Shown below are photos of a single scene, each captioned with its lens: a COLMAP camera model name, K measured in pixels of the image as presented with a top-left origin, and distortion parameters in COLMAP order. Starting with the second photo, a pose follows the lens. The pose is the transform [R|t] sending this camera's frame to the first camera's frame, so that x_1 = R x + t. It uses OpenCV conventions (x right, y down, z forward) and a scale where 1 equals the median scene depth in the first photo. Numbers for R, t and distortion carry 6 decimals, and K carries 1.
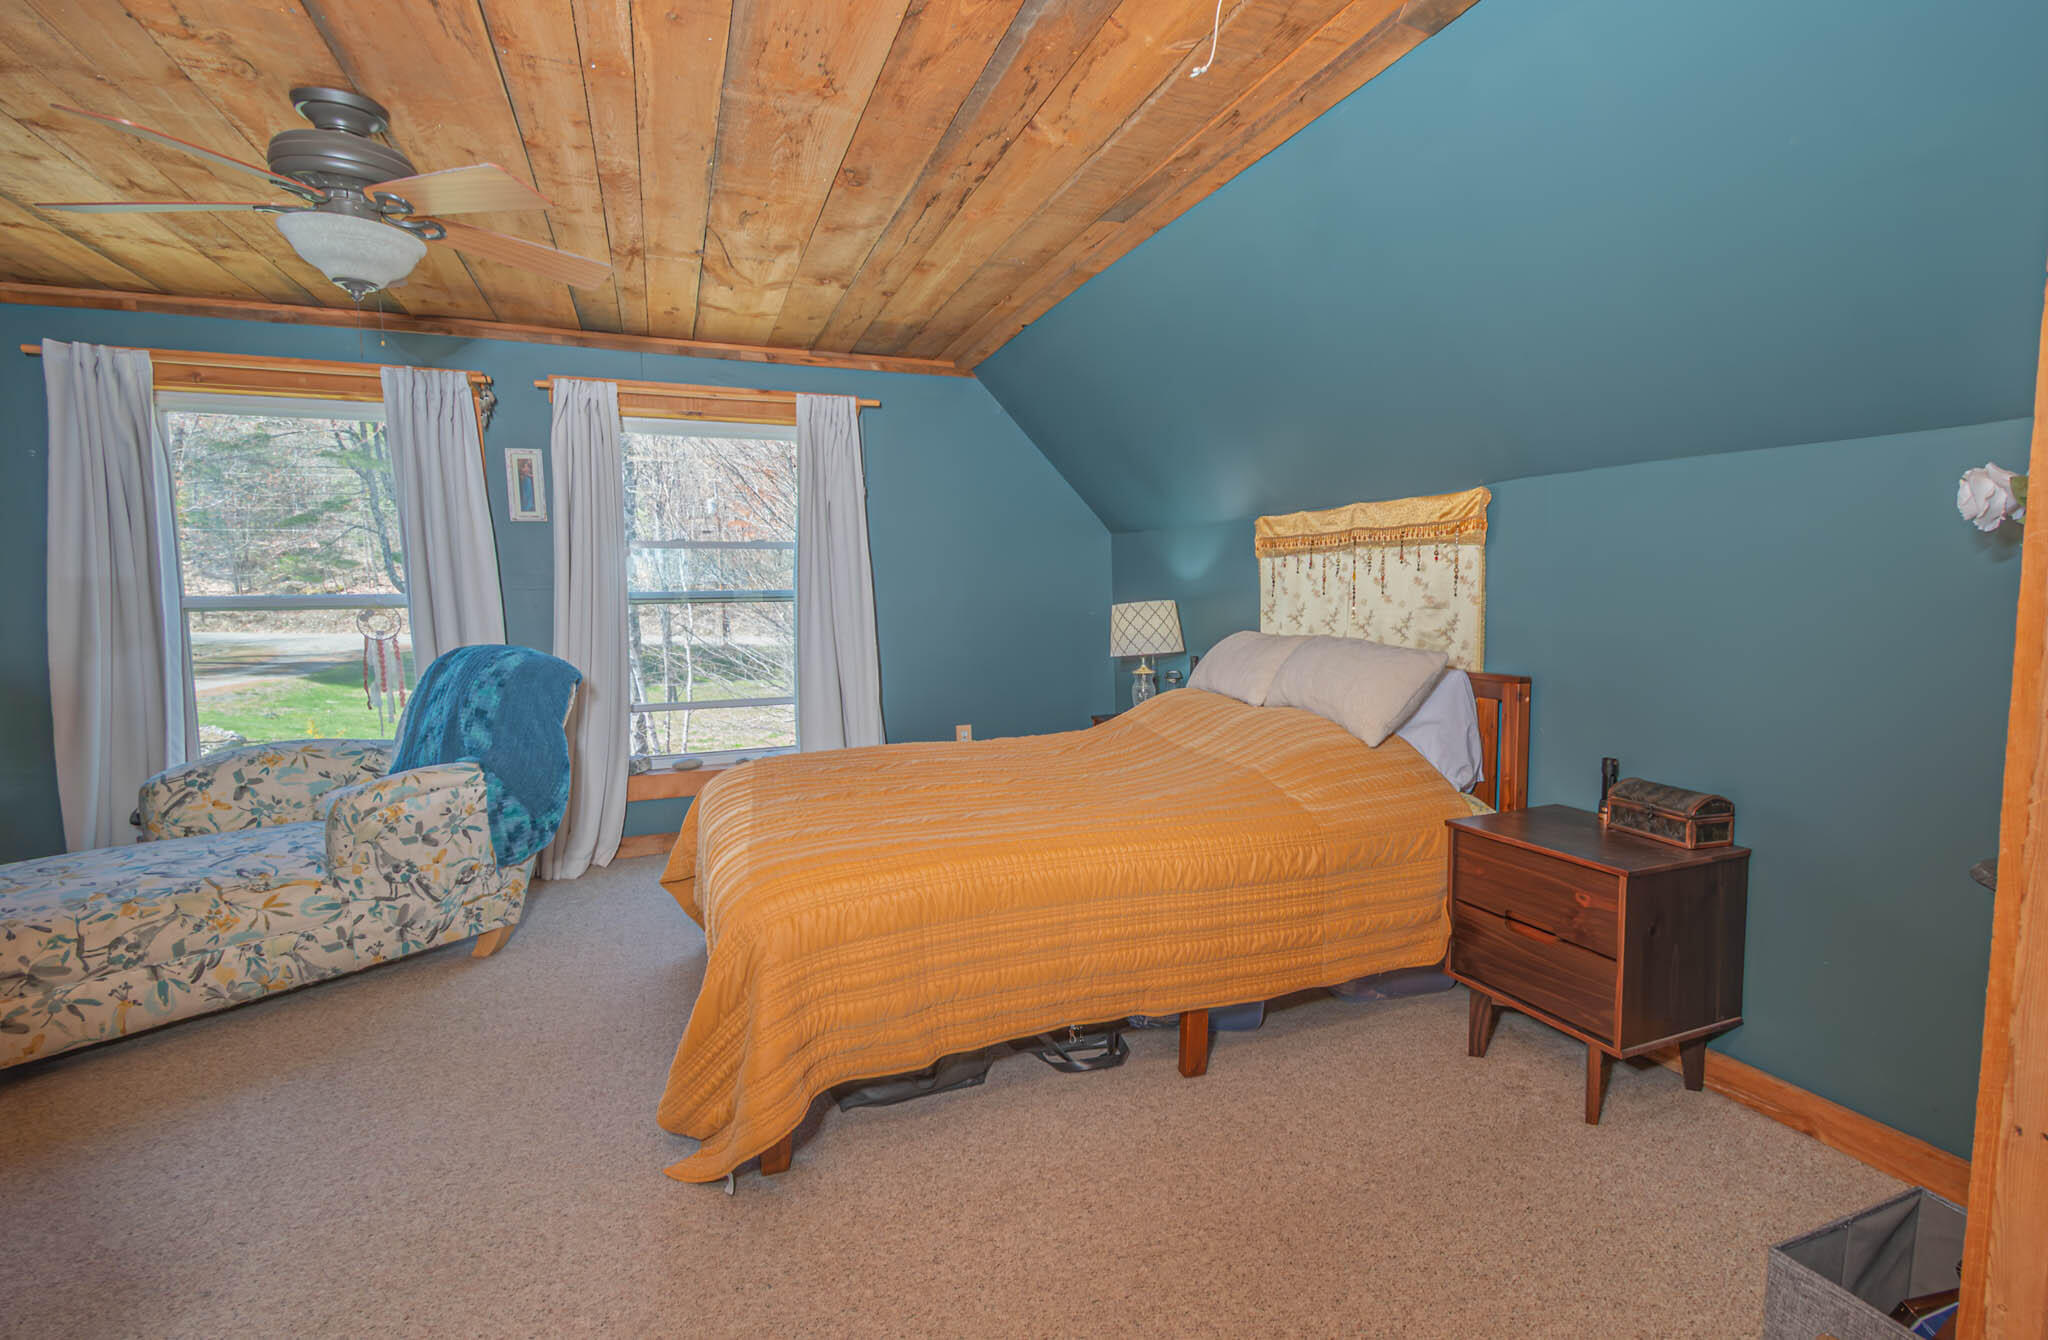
lens RADIAL K [[939.7, 0, 1032.8], [0, 939.7, 665.3], [0, 0, 1]] dist [-0.005470, -0.001762]
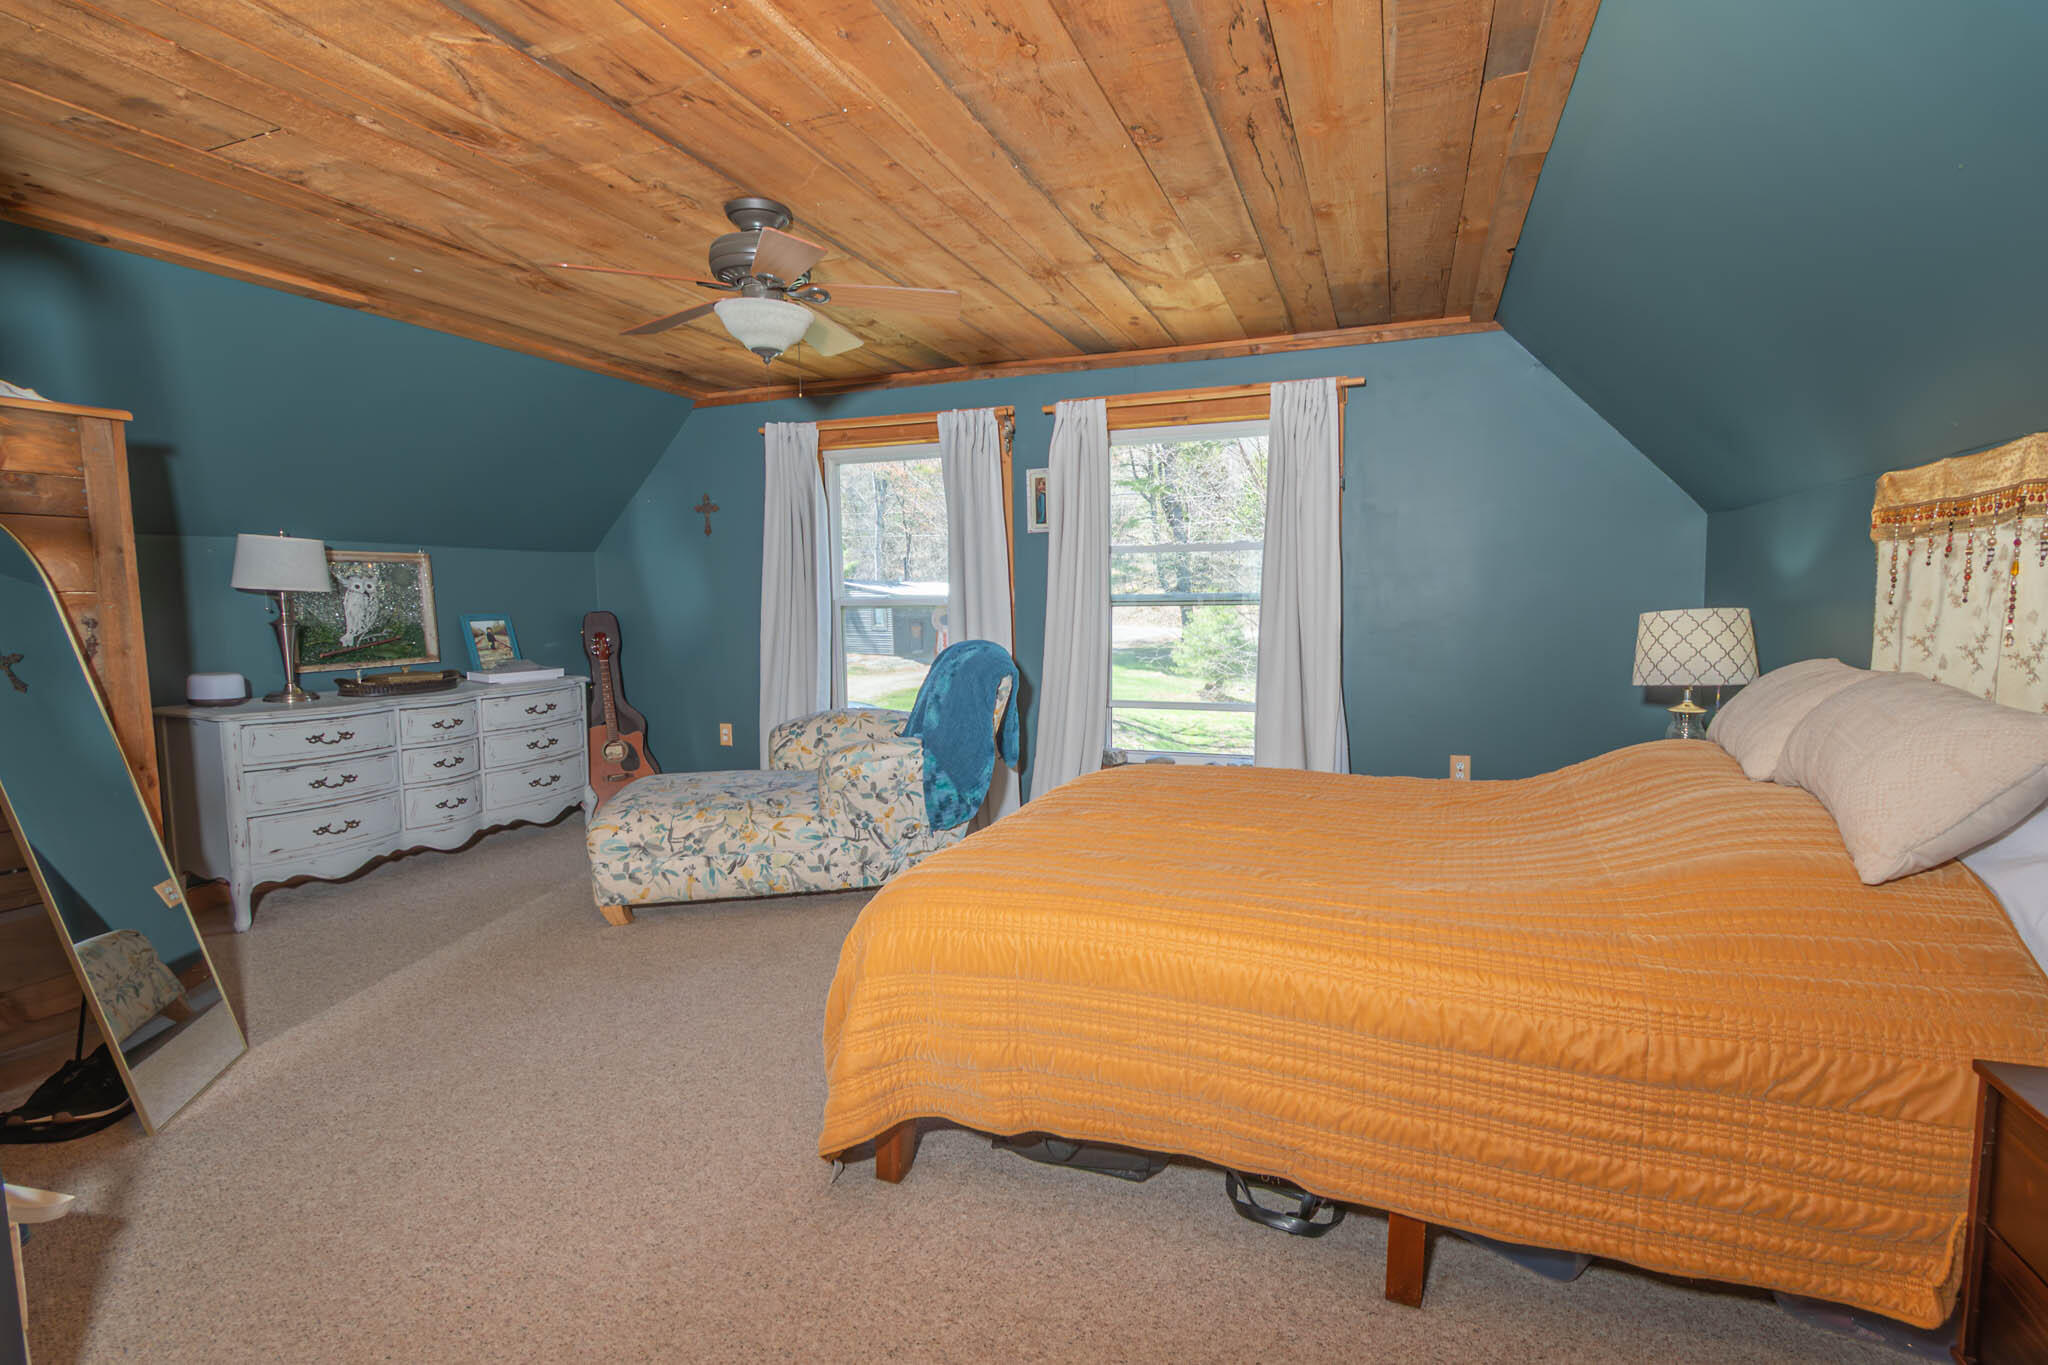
lens RADIAL K [[914.8, 0, 1032.7], [0, 914.8, 683.1], [0, 0, 1]] dist [-0.000246, -0.002289]
pose [[0.745677, 0.064912, -0.663138, 0.275232], [-0.051602, 0.997880, 0.039655, -0.020361], [0.664307, 0.004650, 0.747446, 0.224423]]
